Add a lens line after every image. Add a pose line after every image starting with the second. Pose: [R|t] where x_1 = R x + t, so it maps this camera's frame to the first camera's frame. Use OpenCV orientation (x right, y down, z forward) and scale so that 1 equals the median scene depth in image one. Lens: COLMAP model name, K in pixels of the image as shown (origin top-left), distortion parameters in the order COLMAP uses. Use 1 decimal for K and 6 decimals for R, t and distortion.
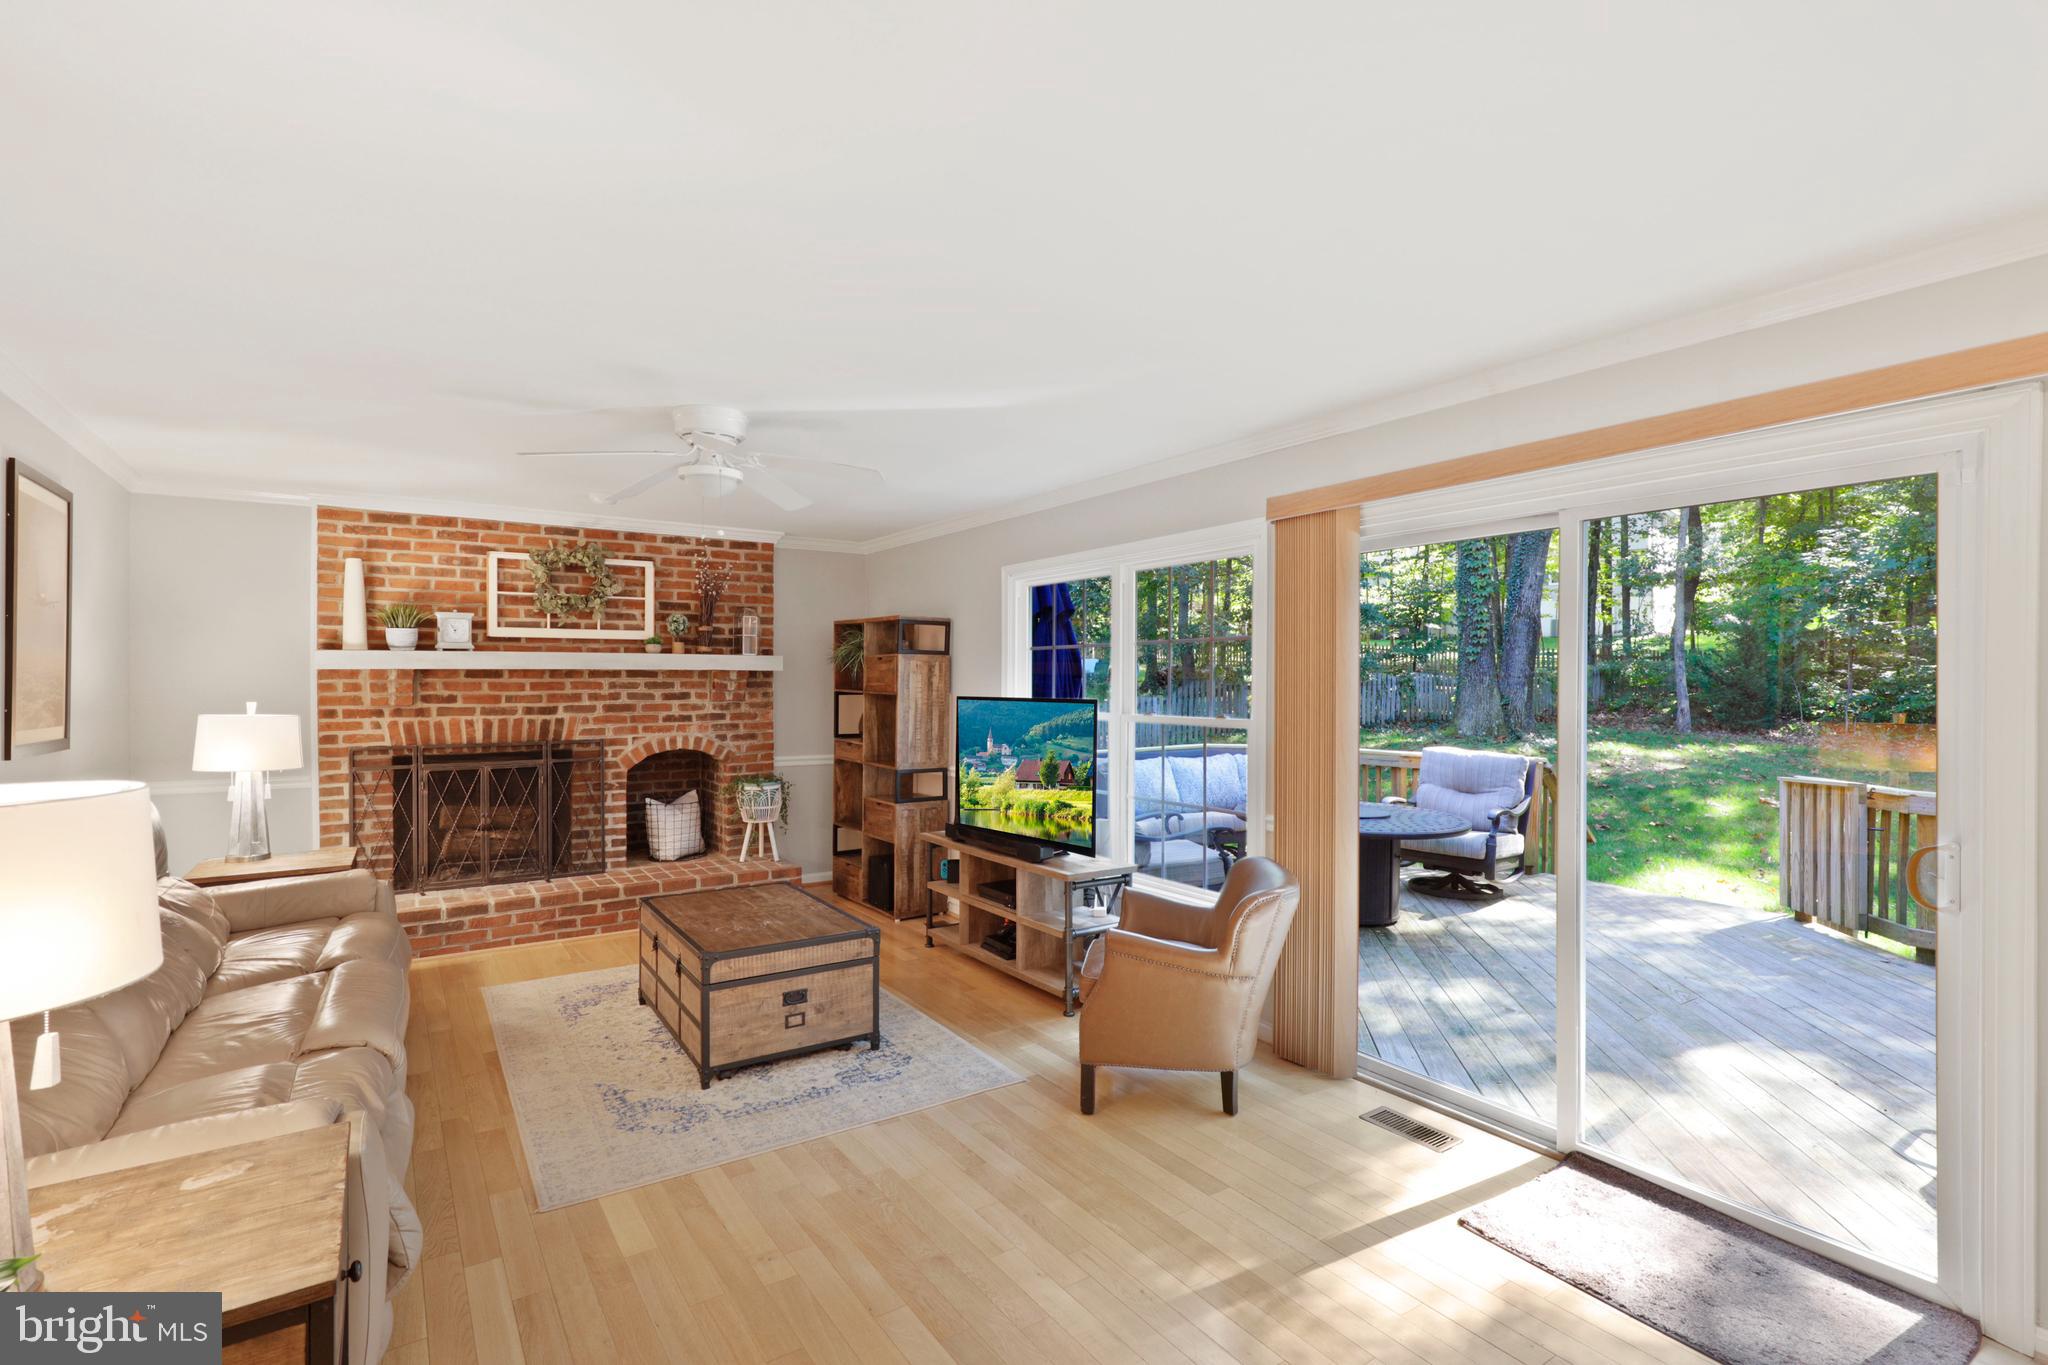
lens RADIAL K [[938.4, 0, 1016.2], [0, 938.4, 683.8], [0, 0, 1]] dist [0.005272, 0.001491]
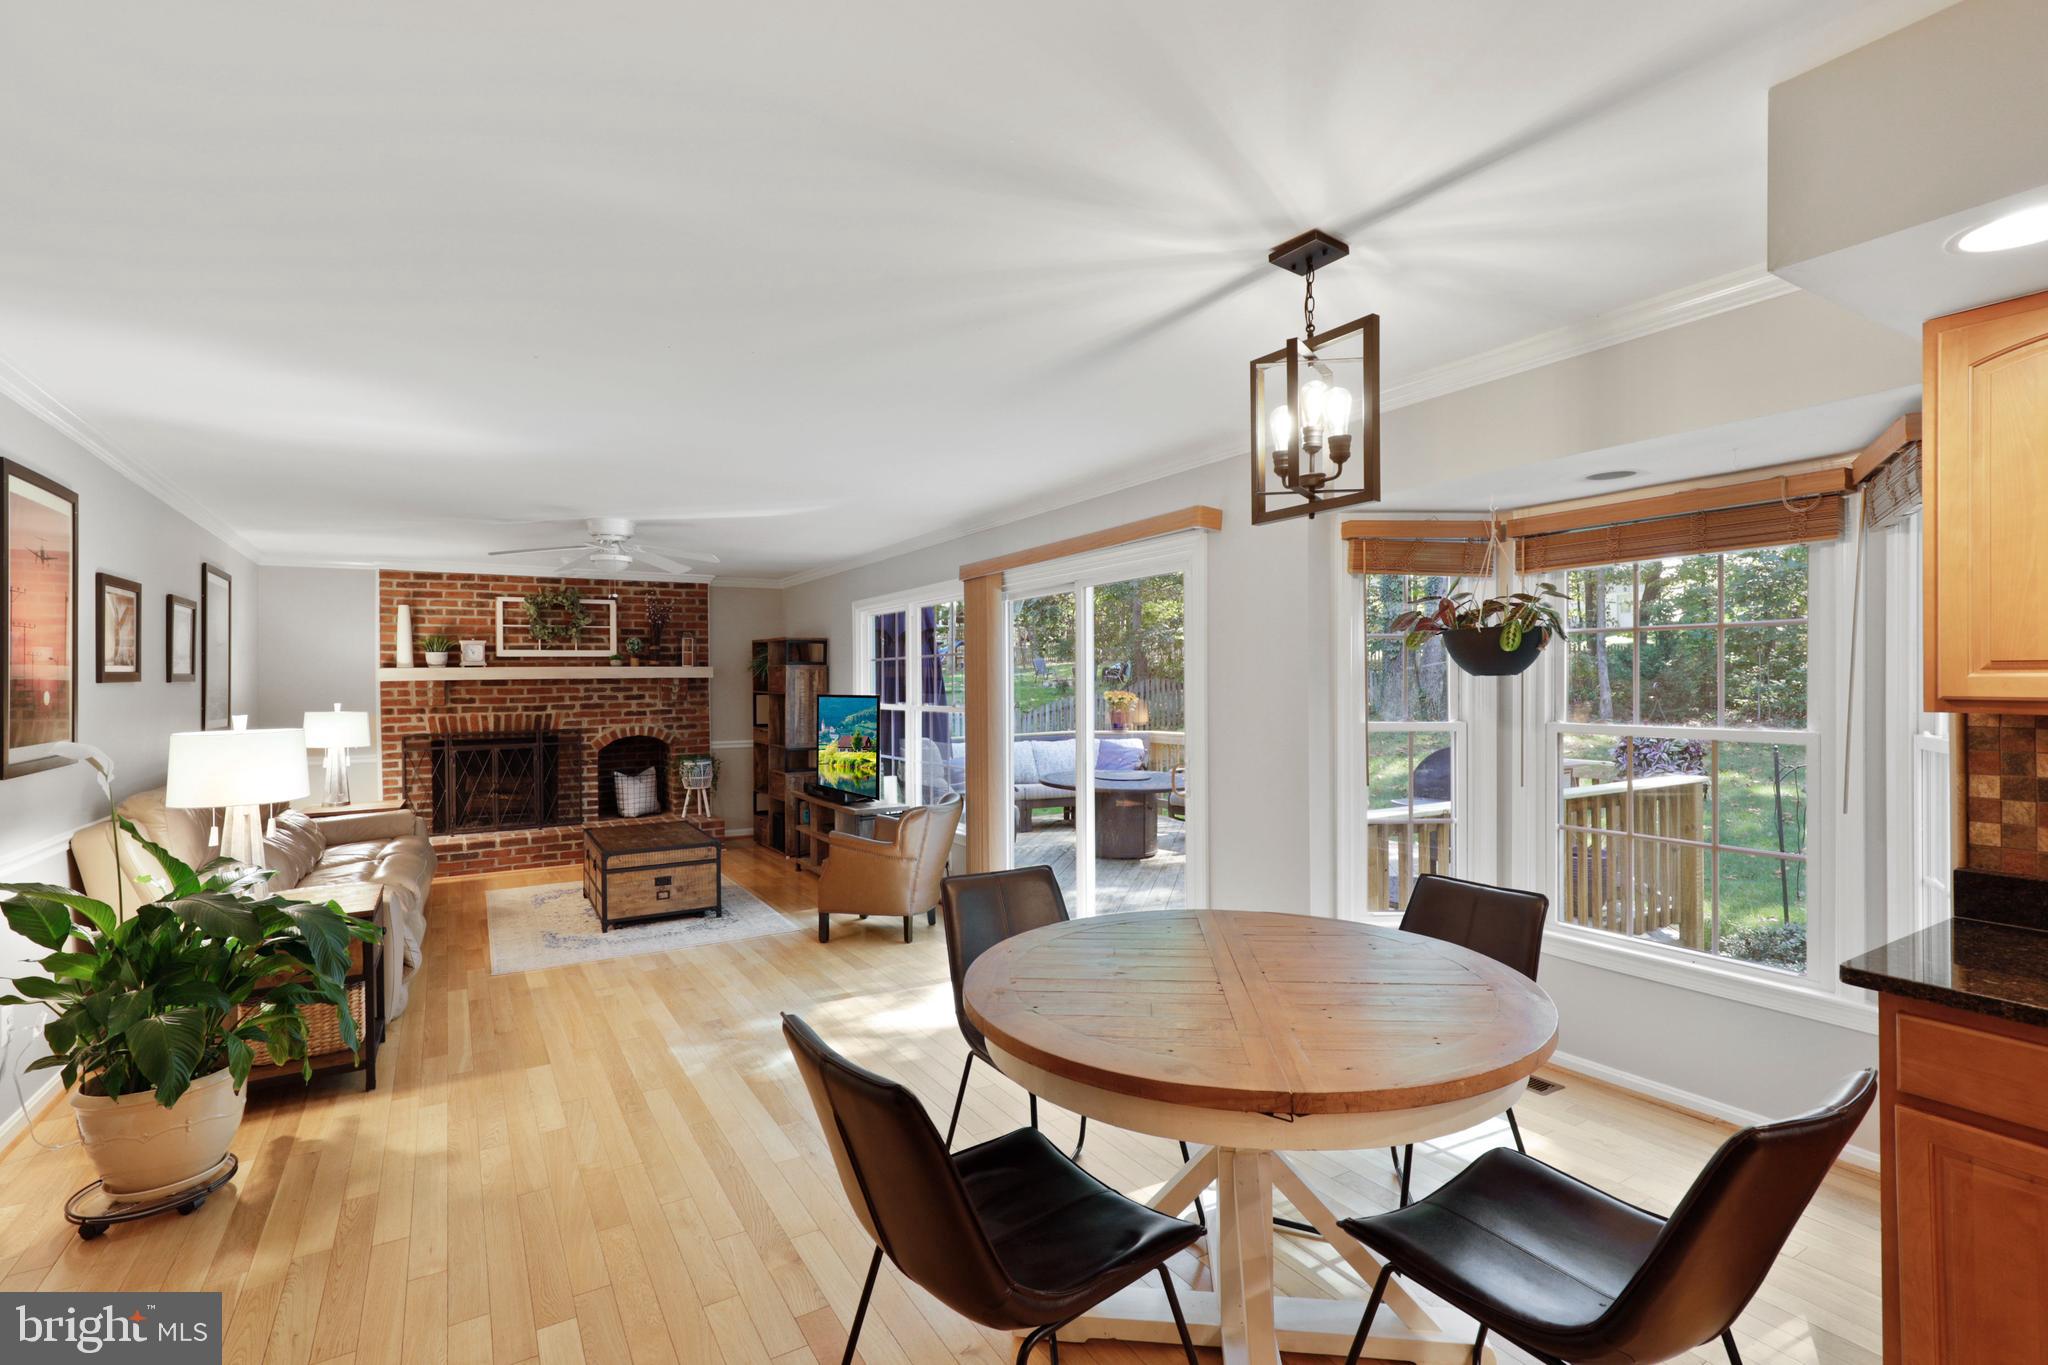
lens RADIAL K [[938.4, 0, 1027.9], [0, 938.4, 679.3], [0, 0, 1]] dist [0.005272, 0.001491]
pose [[0.998843, -0.012185, -0.046524, 0.324440], [0.011918, 0.999911, -0.006008, 0.002362], [0.046593, 0.005447, 0.998899, -0.405662]]
